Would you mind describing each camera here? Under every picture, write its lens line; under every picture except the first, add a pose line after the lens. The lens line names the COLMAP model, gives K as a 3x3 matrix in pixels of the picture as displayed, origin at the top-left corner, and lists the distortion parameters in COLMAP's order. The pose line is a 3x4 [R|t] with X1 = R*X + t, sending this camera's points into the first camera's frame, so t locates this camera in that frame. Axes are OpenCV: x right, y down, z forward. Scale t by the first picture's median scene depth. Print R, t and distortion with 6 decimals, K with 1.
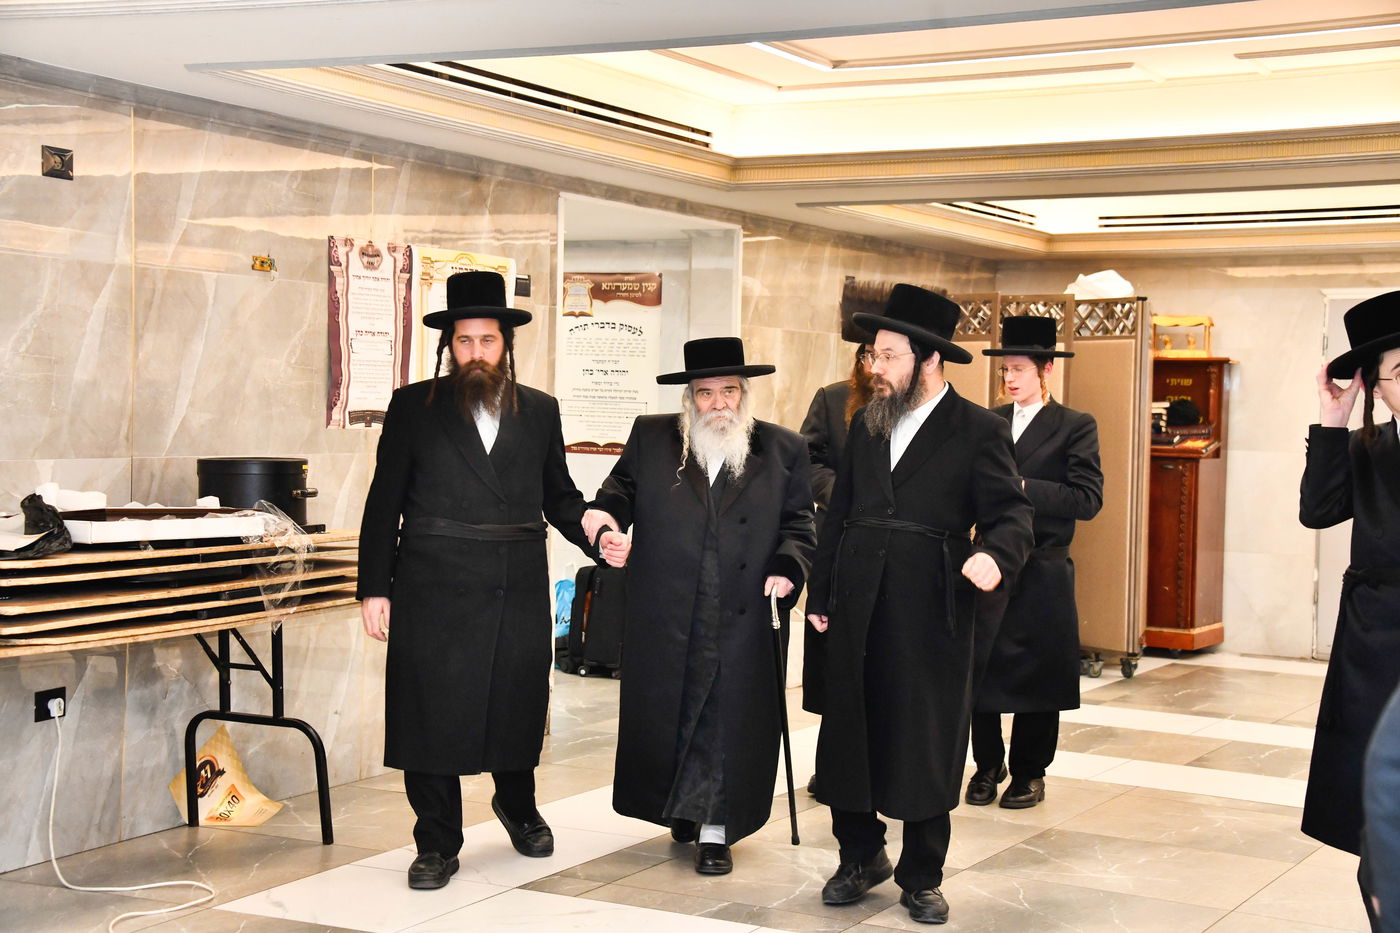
lens RADIAL K [[2163.4, 0, 700.3], [0, 2163.4, 467.4], [0, 0, 1]] dist [0.043756, 0.000000]
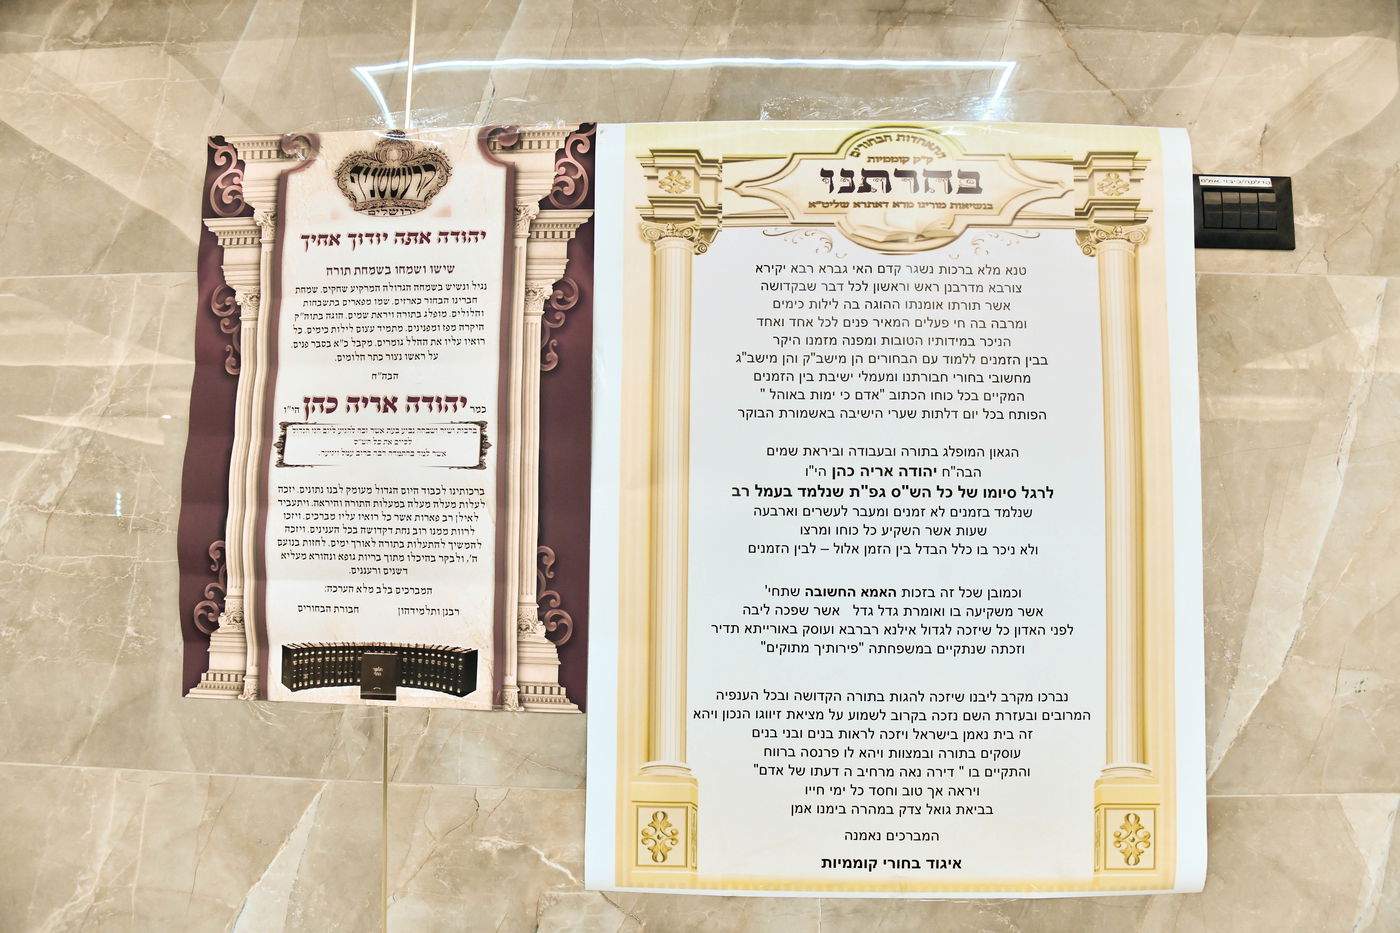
lens RADIAL K [[1103.0, 0, 699.5], [0, 1103.0, 473.1], [0, 0, 1]] dist [-0.135985, 0.059432]
pose [[0.431629, -0.089794, -0.897571, 0.011697], [-0.028539, 0.993176, -0.113083, -0.035155], [0.901600, 0.074426, 0.426121, 0.981292]]
